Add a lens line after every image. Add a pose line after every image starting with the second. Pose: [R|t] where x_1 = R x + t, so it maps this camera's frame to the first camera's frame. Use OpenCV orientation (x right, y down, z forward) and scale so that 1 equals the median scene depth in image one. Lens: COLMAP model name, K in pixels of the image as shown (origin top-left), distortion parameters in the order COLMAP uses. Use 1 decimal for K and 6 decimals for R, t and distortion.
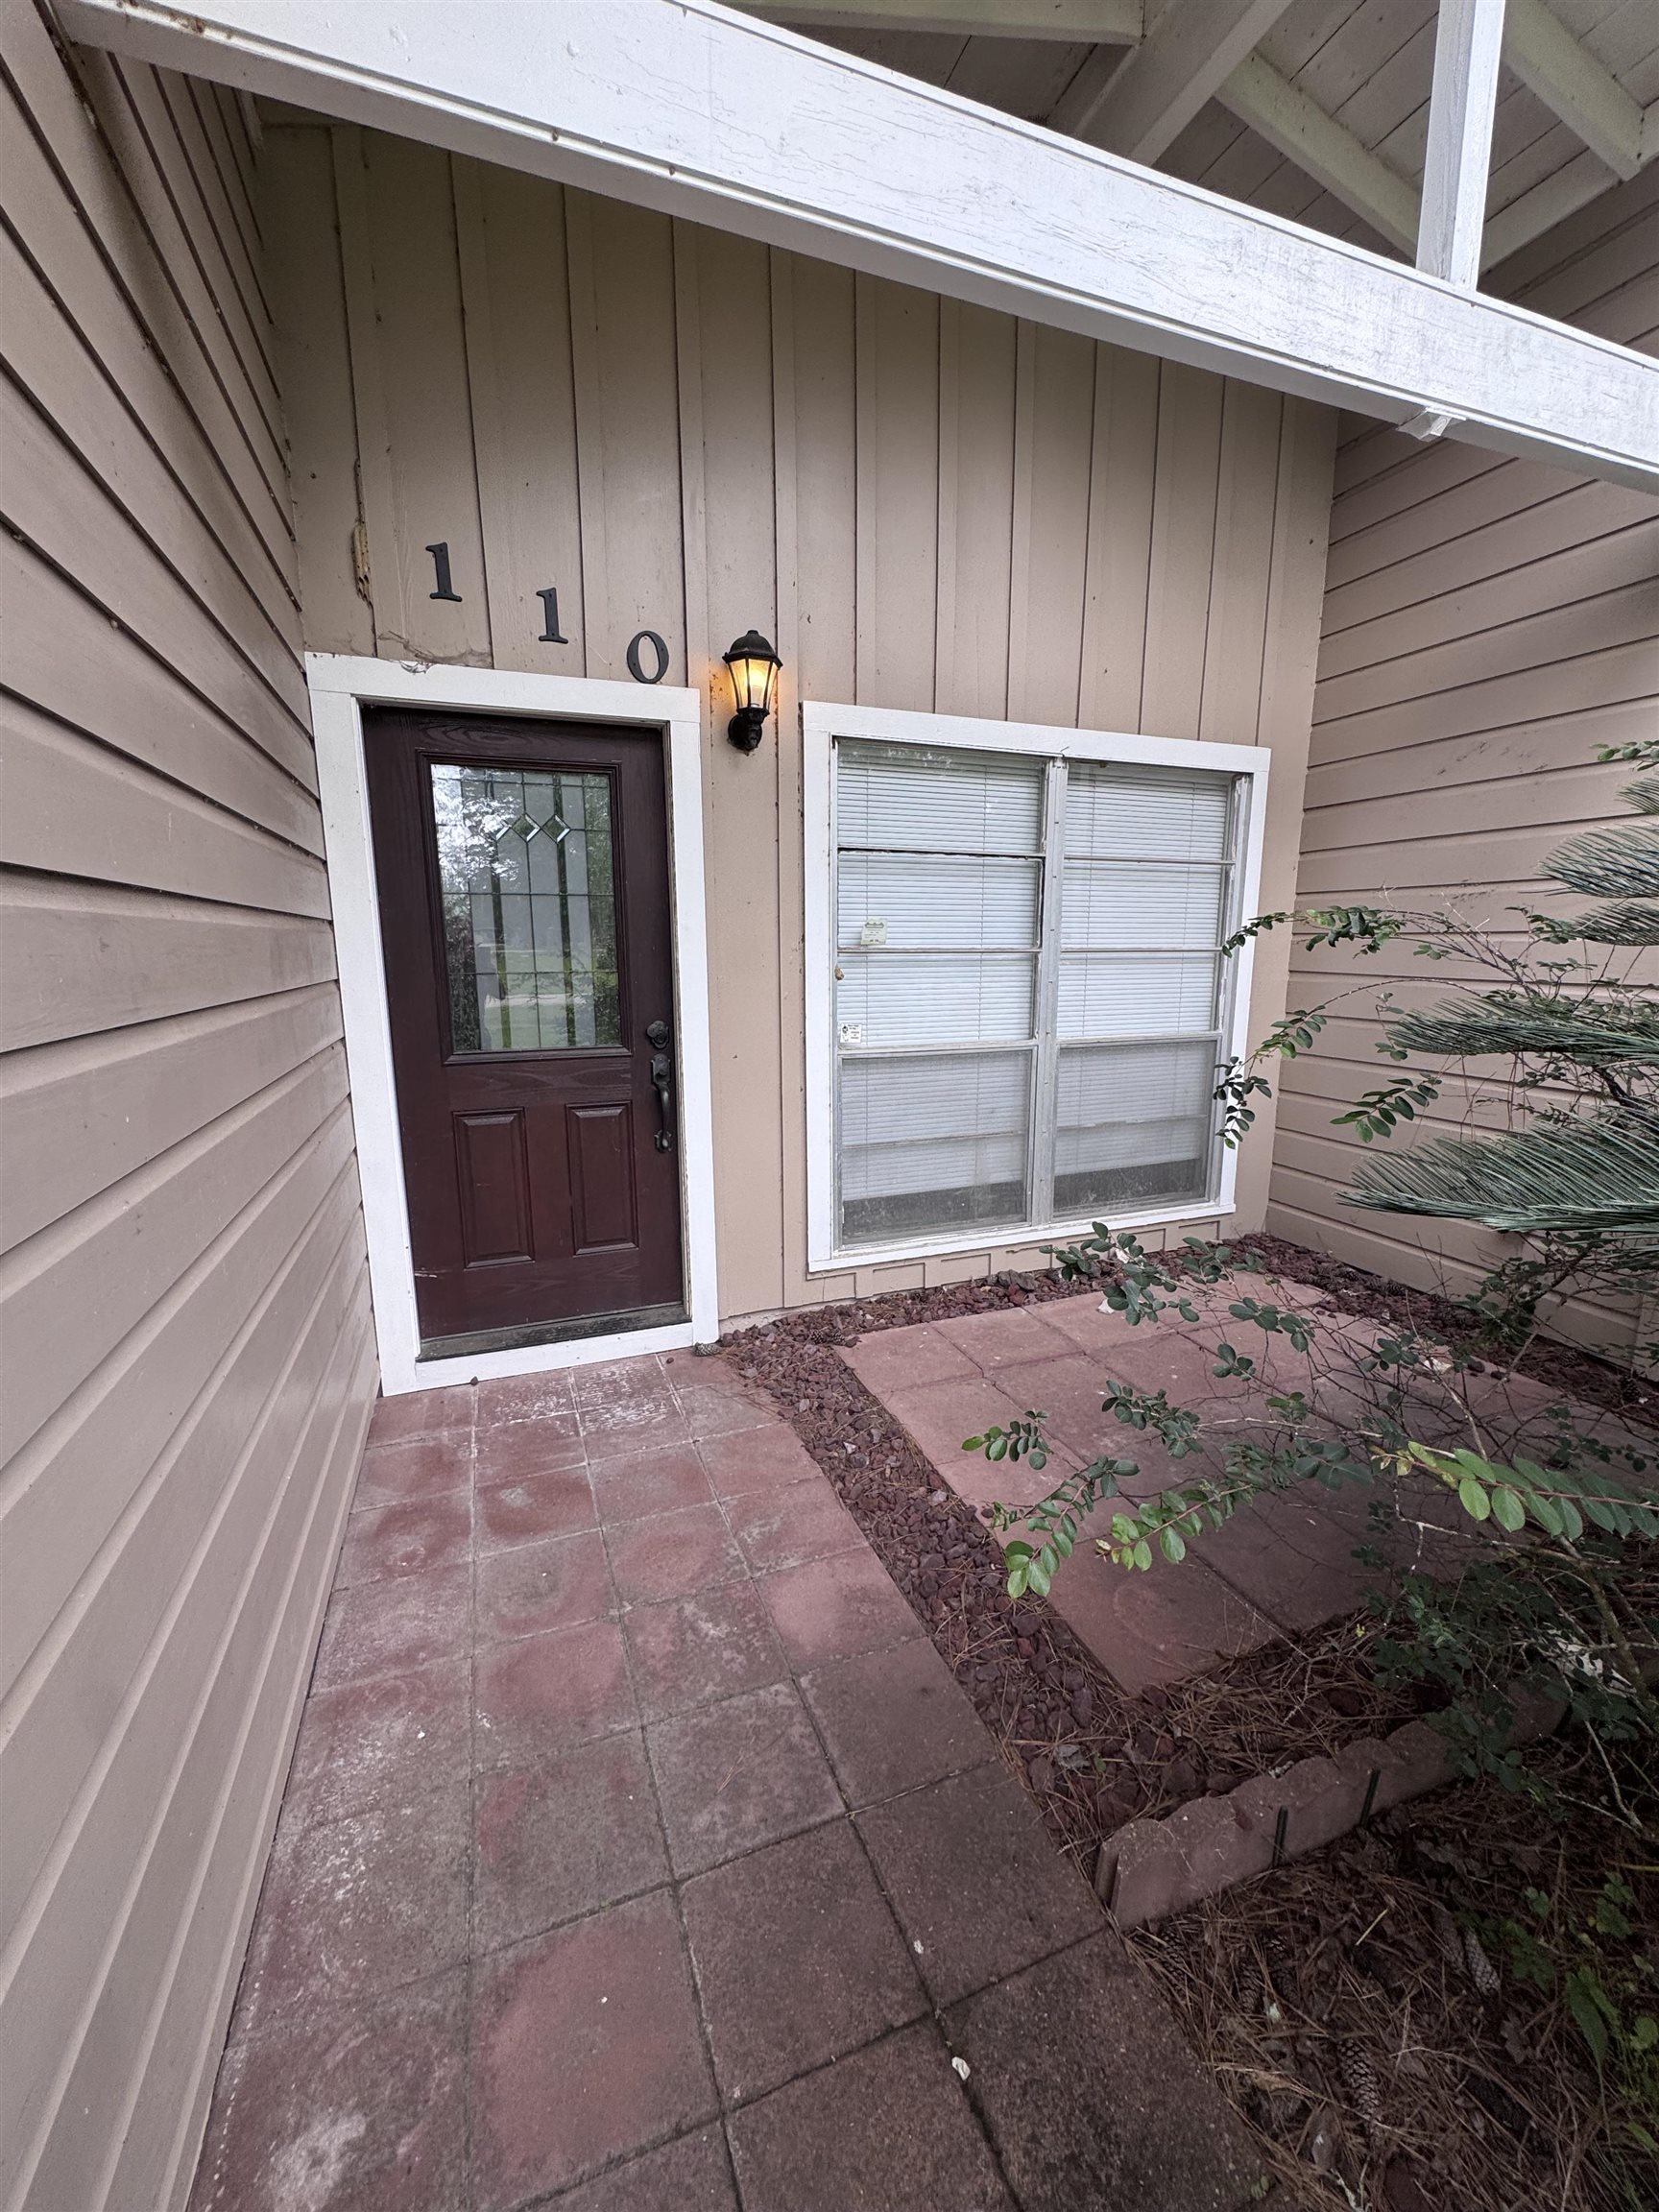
lens RADIAL K [[887.2, 0, 827.4], [0, 887.2, 1107.7], [0, 0, 1]] dist [0.000298, 0.000032]
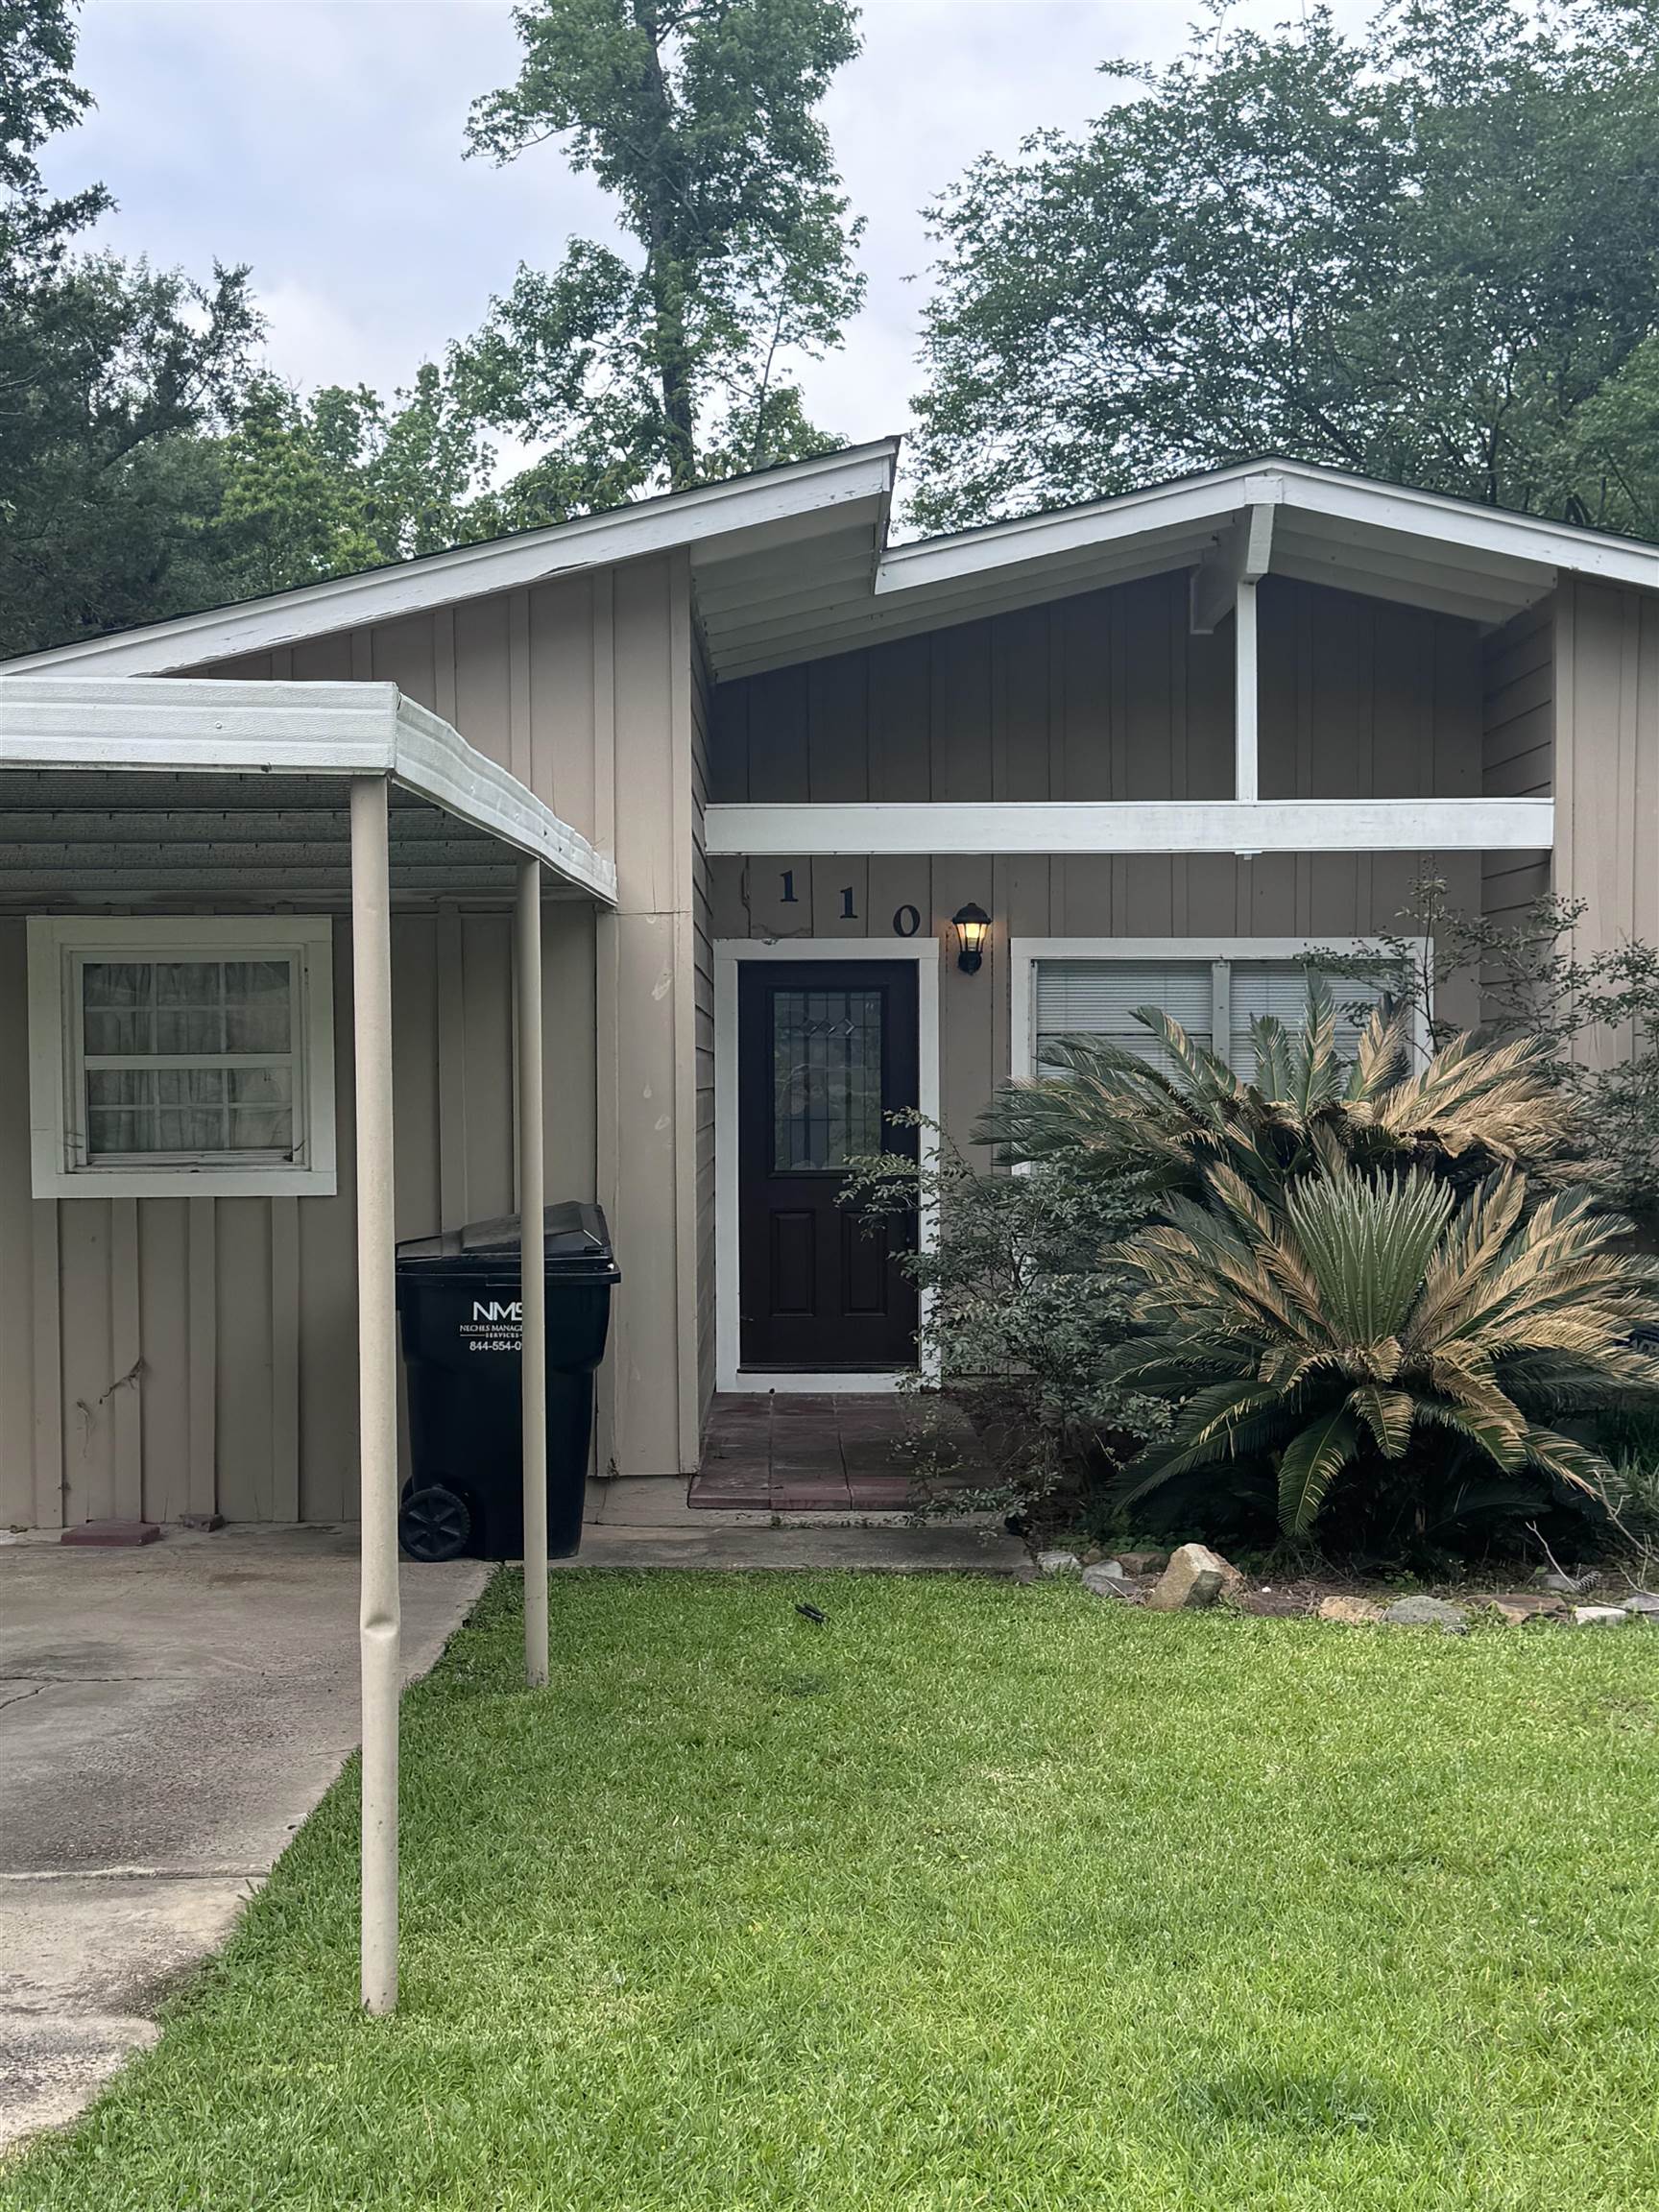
lens RADIAL K [[3029.7, 0, 830.3], [0, 3029.7, 1112.1], [0, 0, 1]] dist [0.186899, 0.000000]
pose [[0.932374, 0.005316, -0.361457, 1.572997], [-0.066305, 0.985443, -0.156541, 0.656386], [0.355363, 0.169921, 0.919154, -3.824537]]
